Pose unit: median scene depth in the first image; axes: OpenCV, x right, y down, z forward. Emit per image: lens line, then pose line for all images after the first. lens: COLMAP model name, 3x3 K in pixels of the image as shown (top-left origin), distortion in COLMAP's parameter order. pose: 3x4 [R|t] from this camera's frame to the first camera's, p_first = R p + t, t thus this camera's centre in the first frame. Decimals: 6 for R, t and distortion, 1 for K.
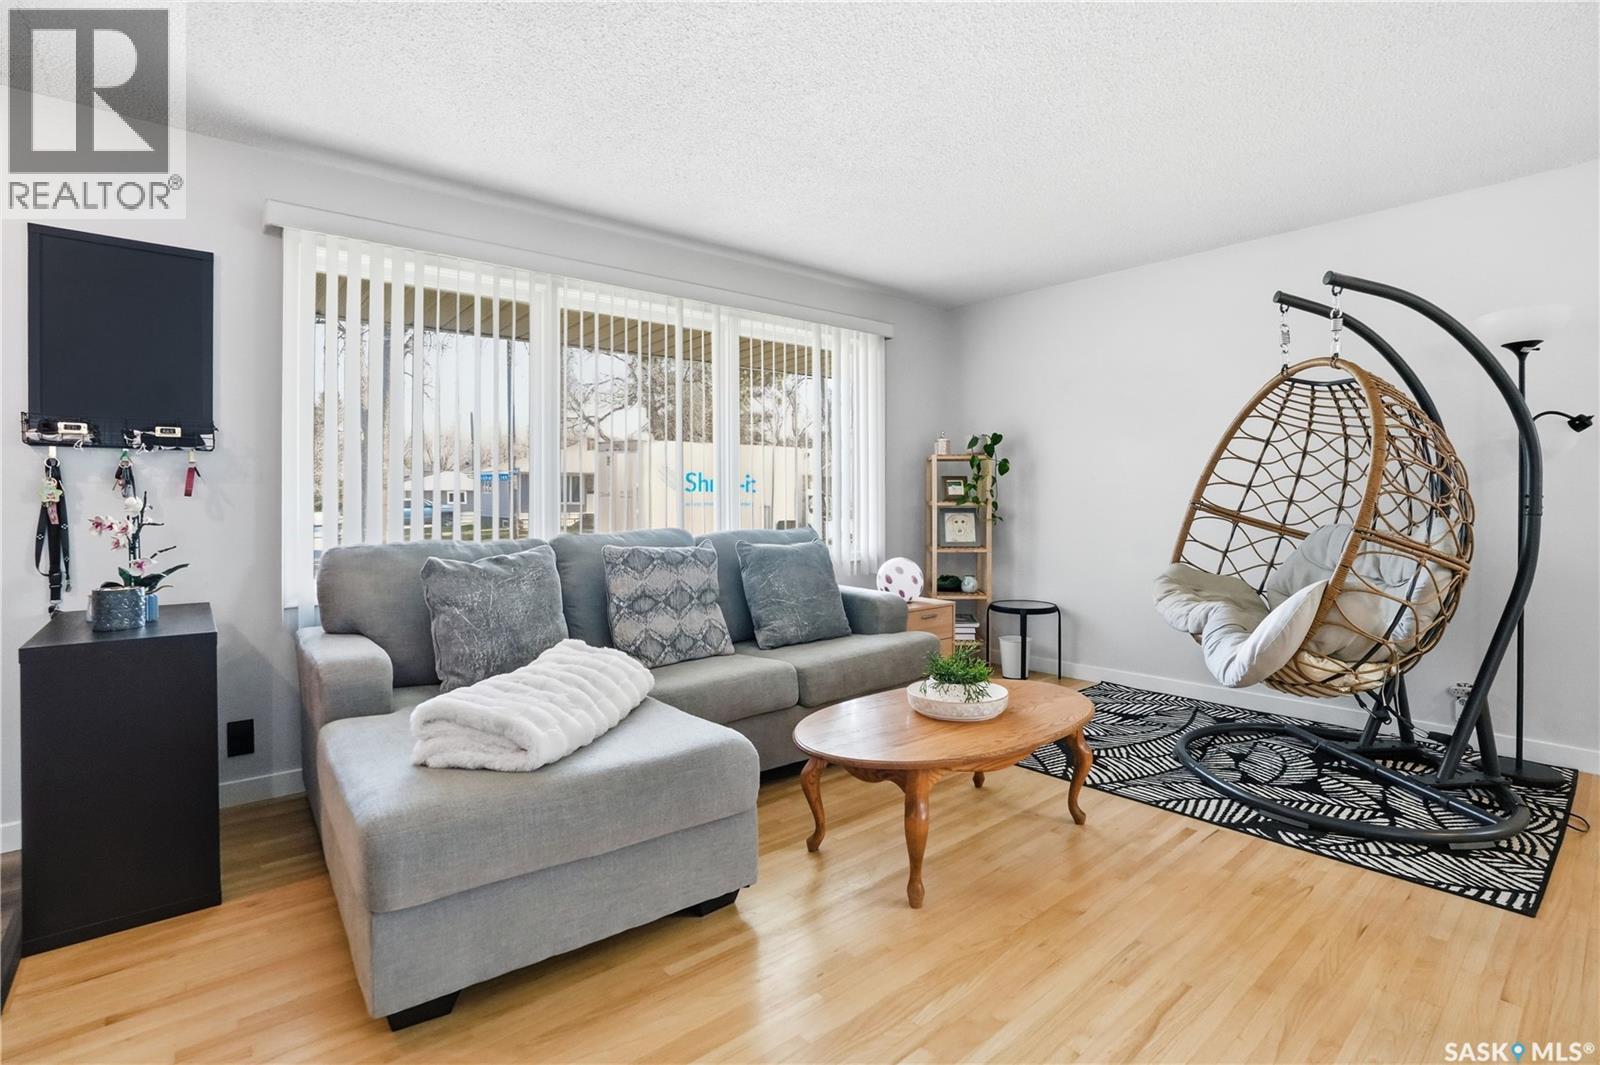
lens RADIAL K [[769.4, 0, 788.1], [0, 769.4, 509.2], [0, 0, 1]] dist [-0.061241, 0.023641]
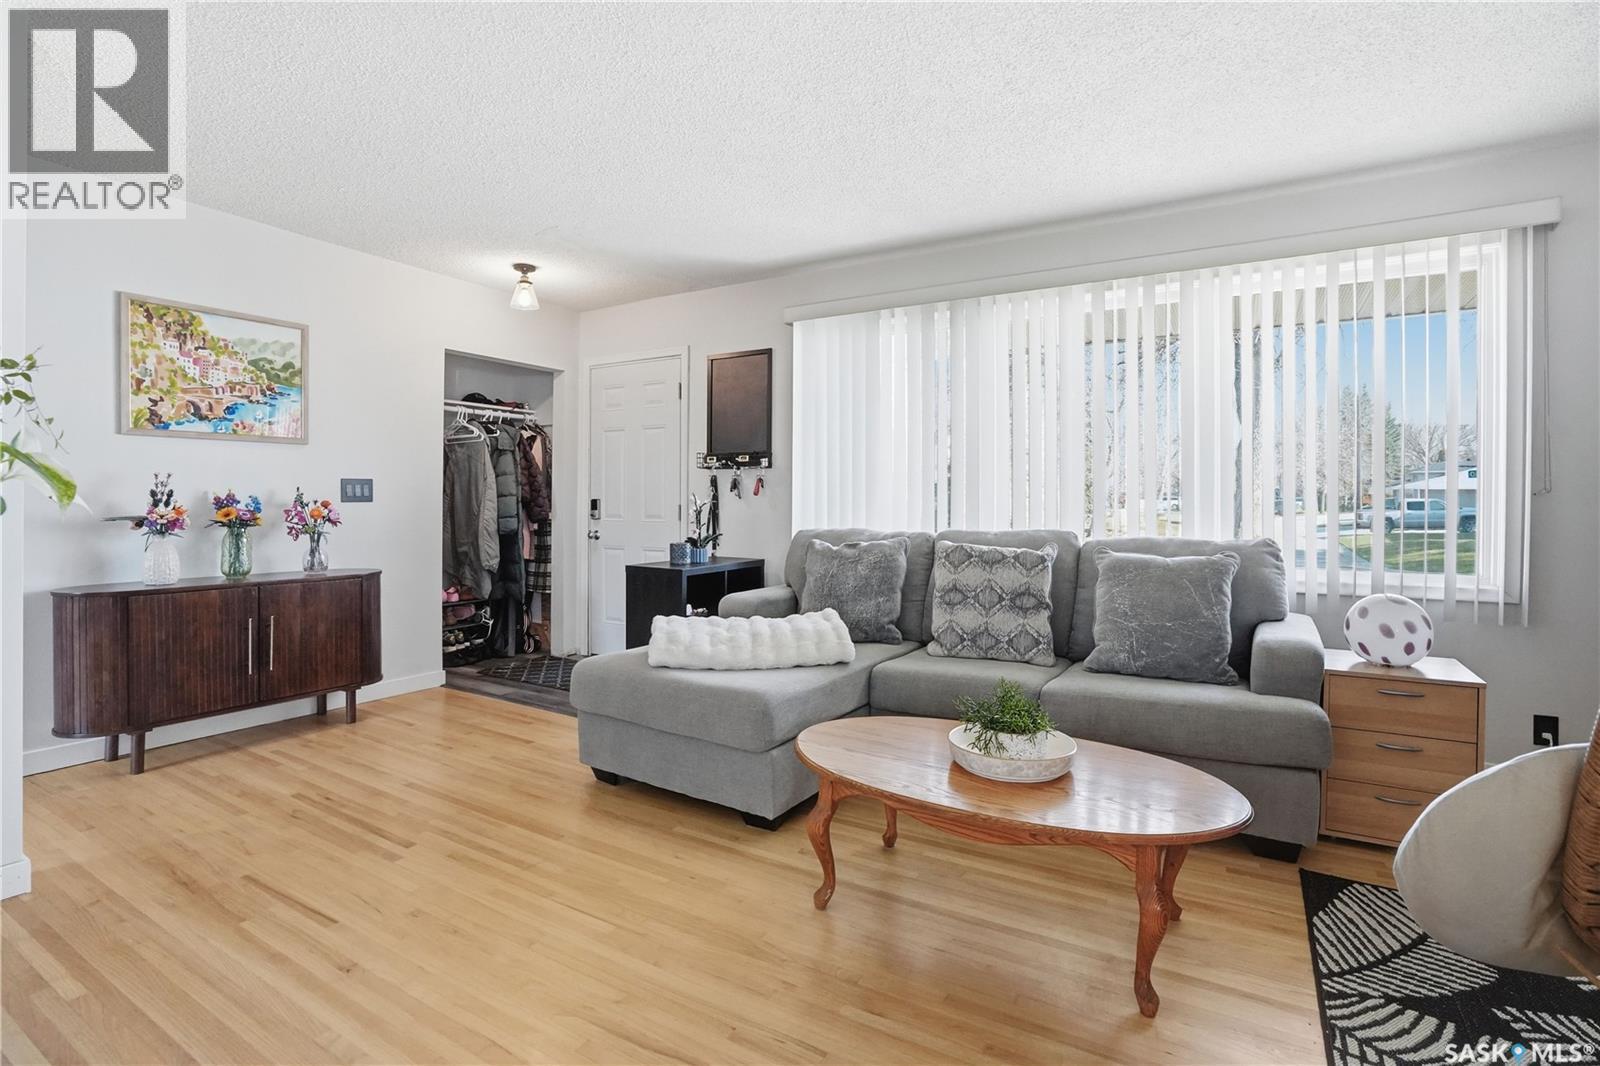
lens RADIAL K [[769.4, 0, 788.1], [0, 769.4, 509.7], [0, 0, 1]] dist [-0.061241, 0.023641]
pose [[0.317097, 0.017720, -0.948228, 0.733888], [-0.016400, 0.999778, 0.013199, -0.008146], [0.948251, 0.011366, 0.317317, 0.428593]]
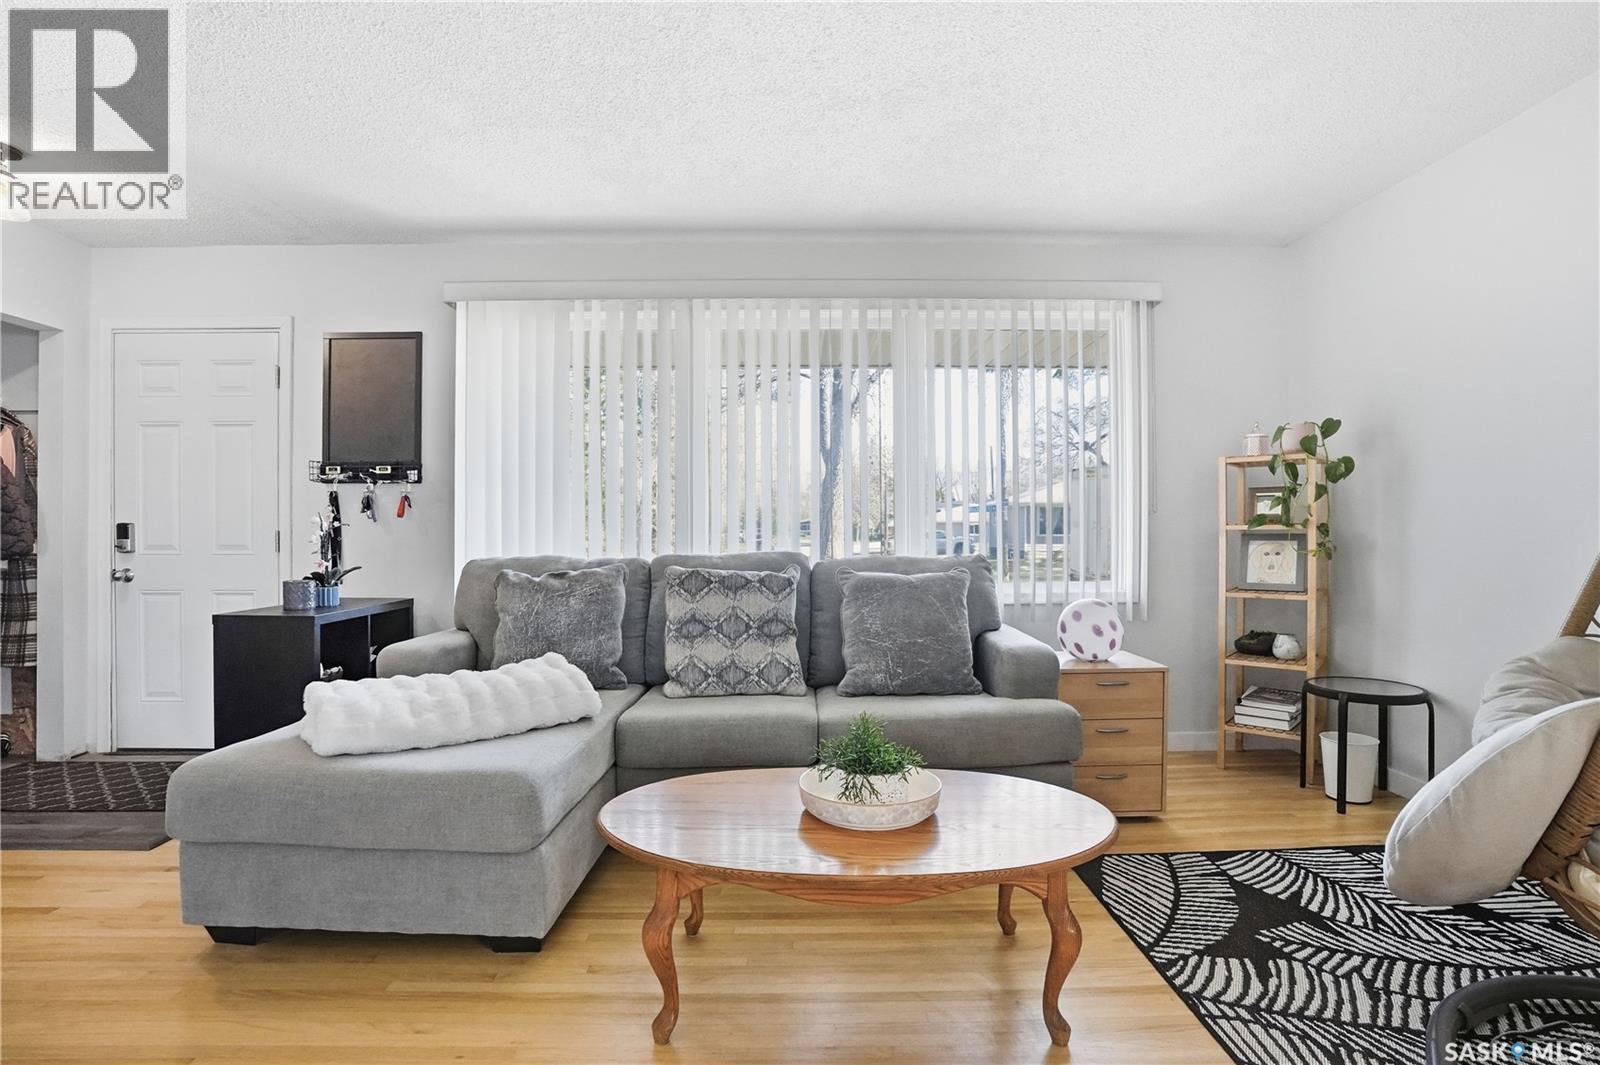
lens RADIAL K [[779.1, 0, 799.7], [0, 779.1, 535.5], [0, 0, 1]] dist [-0.080528, 0.039585]
pose [[0.772194, 0.004306, -0.635372, 0.509623], [-0.009722, 0.999940, -0.005040, 0.012122], [0.635312, 0.010069, 0.772190, 0.334235]]
